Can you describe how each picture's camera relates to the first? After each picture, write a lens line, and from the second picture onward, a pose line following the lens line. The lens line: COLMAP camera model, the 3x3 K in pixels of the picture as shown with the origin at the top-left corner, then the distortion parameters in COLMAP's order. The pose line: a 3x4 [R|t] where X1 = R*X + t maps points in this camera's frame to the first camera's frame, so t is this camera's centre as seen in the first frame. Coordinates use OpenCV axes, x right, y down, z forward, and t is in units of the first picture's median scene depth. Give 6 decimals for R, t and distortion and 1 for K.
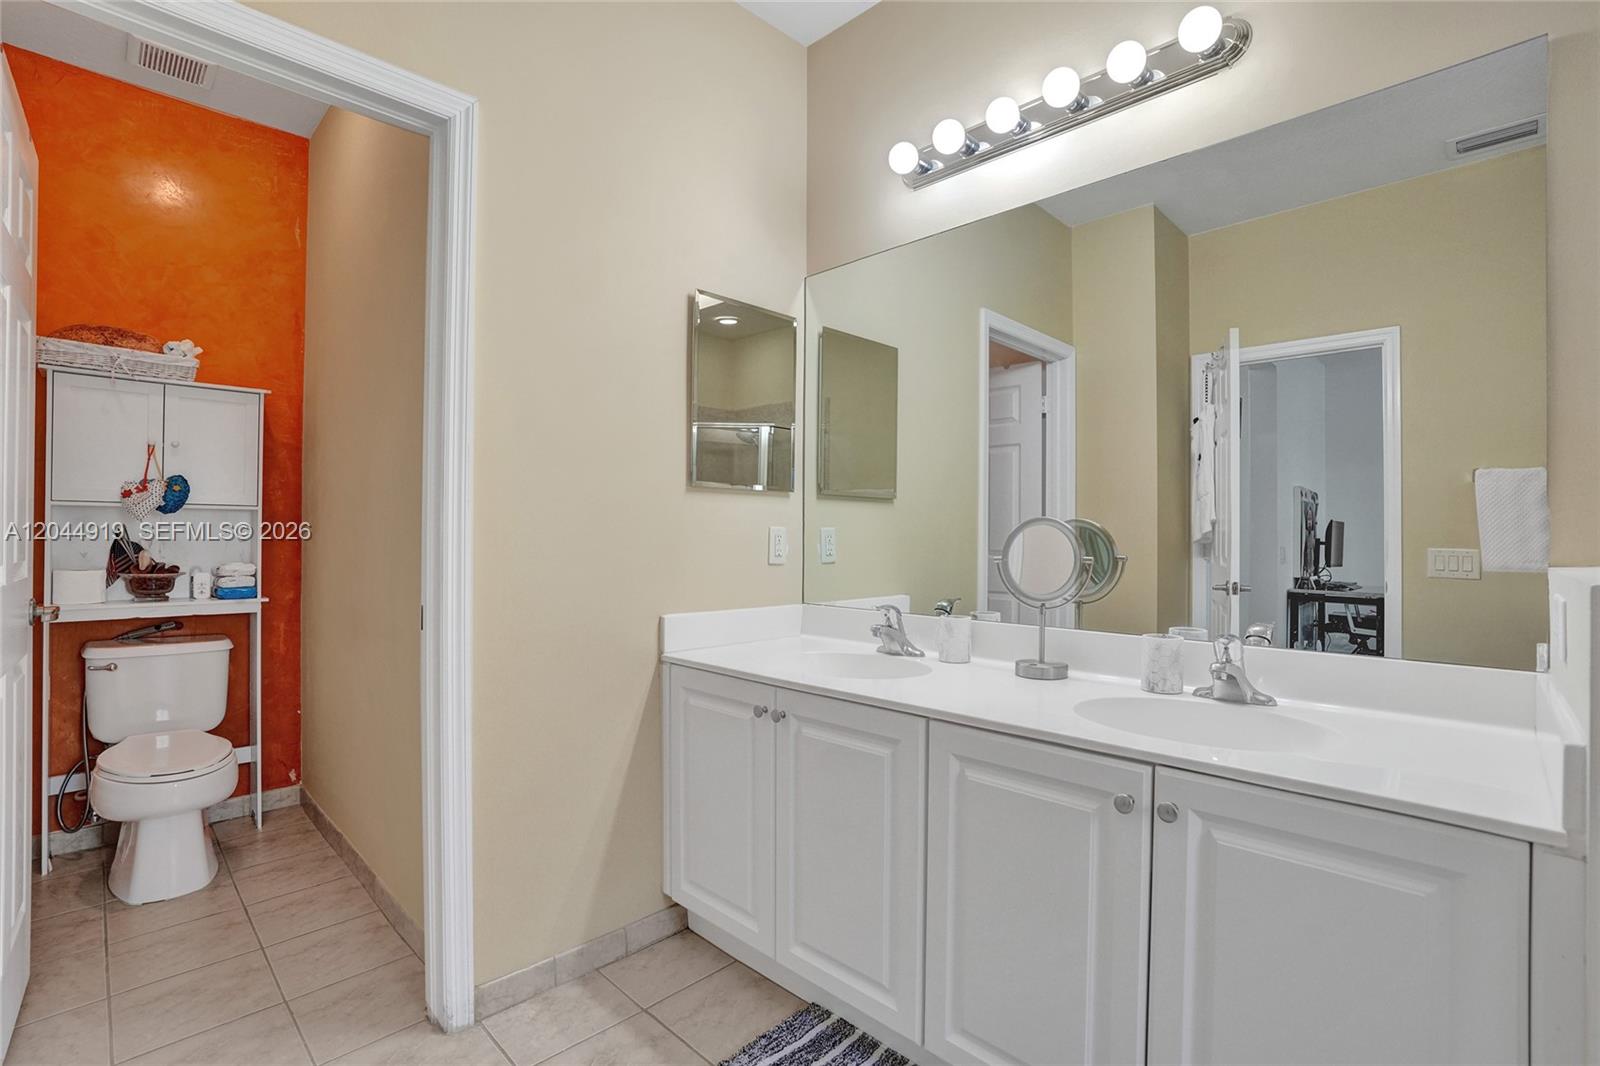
lens RADIAL K [[732.3, 0, 813.2], [0, 732.3, 522.6], [0, 0, 1]] dist [-0.065475, 0.022337]
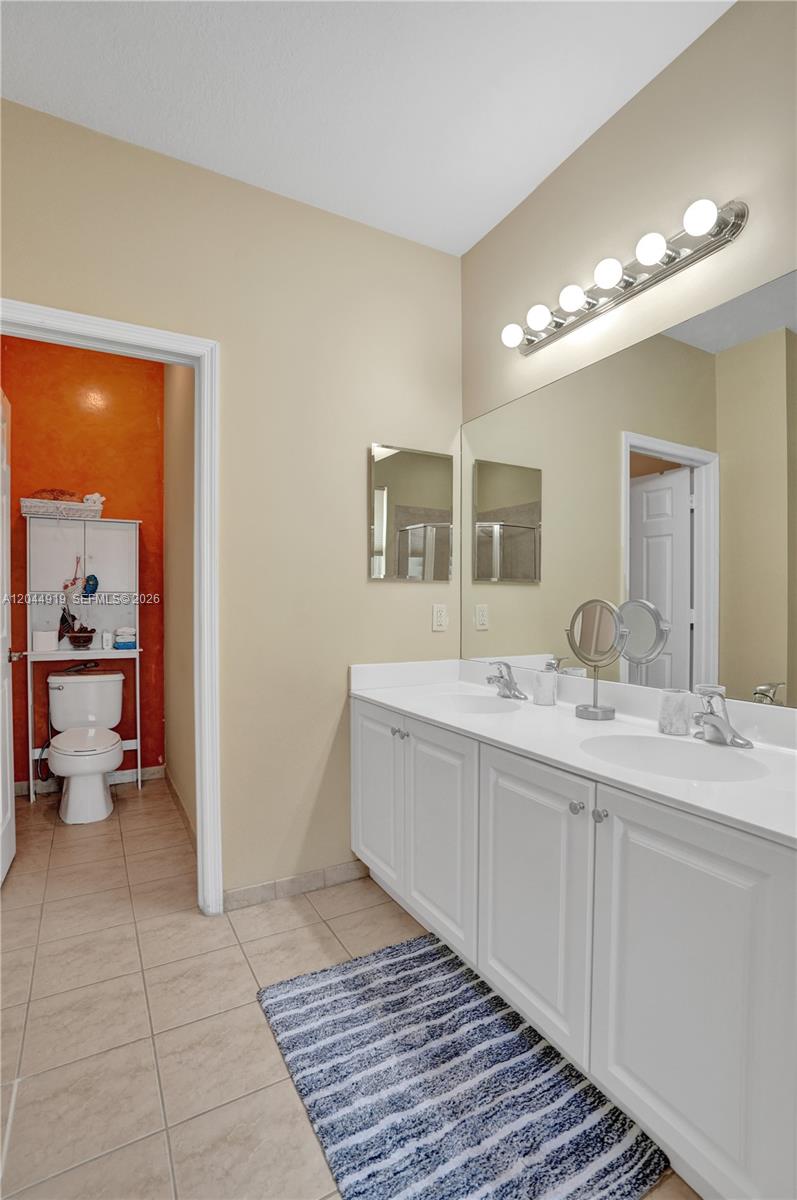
lens RADIAL K [[555.3, 0, 403.7], [0, 555.3, 603.8], [0, 0, 1]] dist [-0.068013, 0.025079]
pose [[0.963419, -0.004676, -0.267957, 0.170870], [0.008899, 0.999855, 0.014546, -0.011987], [0.267850, -0.016399, 0.963321, -0.052557]]
